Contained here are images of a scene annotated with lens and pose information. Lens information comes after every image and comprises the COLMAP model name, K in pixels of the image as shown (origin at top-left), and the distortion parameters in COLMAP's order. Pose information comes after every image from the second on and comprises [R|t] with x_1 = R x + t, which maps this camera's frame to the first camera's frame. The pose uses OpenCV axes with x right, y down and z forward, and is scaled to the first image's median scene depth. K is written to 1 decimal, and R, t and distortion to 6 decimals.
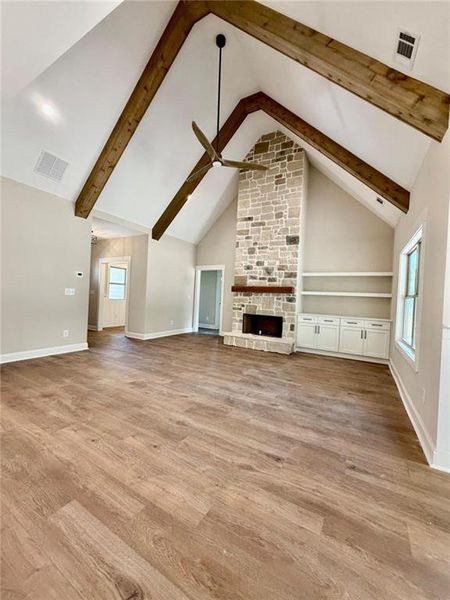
lens RADIAL K [[239.5, 0, 224.0], [0, 239.5, 300.7], [0, 0, 1]] dist [0.000625, 0.000397]
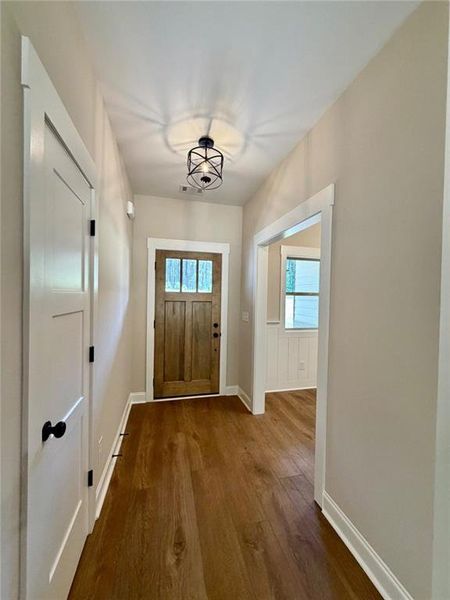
lens RADIAL K [[239.5, 0, 226.0], [0, 239.5, 299.3], [0, 0, 1]] dist [0.000625, 0.000397]
pose [[0.704551, -0.024490, -0.709230, -0.346220], [0.008388, 0.999622, -0.026184, -0.074317], [0.709603, 0.012499, 0.704490, 0.880627]]
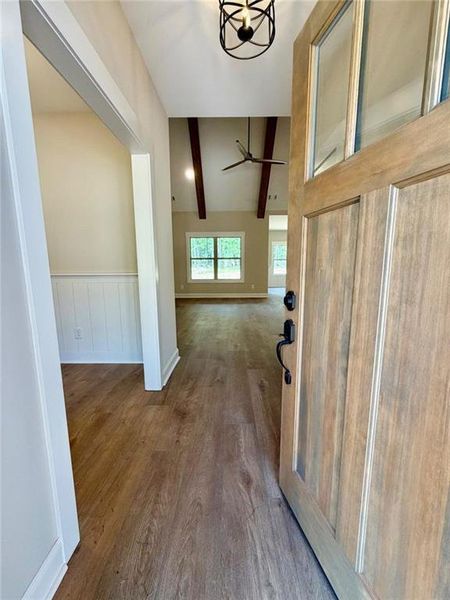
lens RADIAL K [[239.5, 0, 224.8], [0, 239.5, 300.2], [0, 0, 1]] dist [0.000625, 0.000397]
pose [[-0.490339, -0.176805, 0.853409, -0.858238], [-0.007705, 0.980048, 0.198614, -0.054639], [-0.871498, 0.090812, -0.481918, 1.265903]]
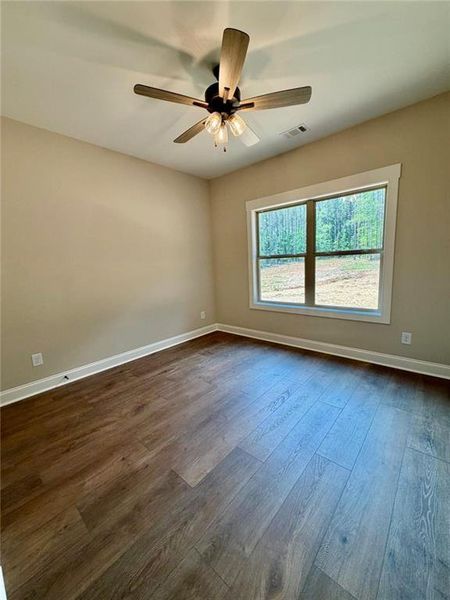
lens RADIAL K [[239.5, 0, 224.4], [0, 239.5, 296.1], [0, 0, 1]] dist [0.000625, 0.000397]
pose [[0.195974, -0.171272, 0.965536, -0.166092], [0.052650, 0.985047, 0.164047, -0.020307], [-0.979195, 0.018687, 0.202061, 0.674147]]
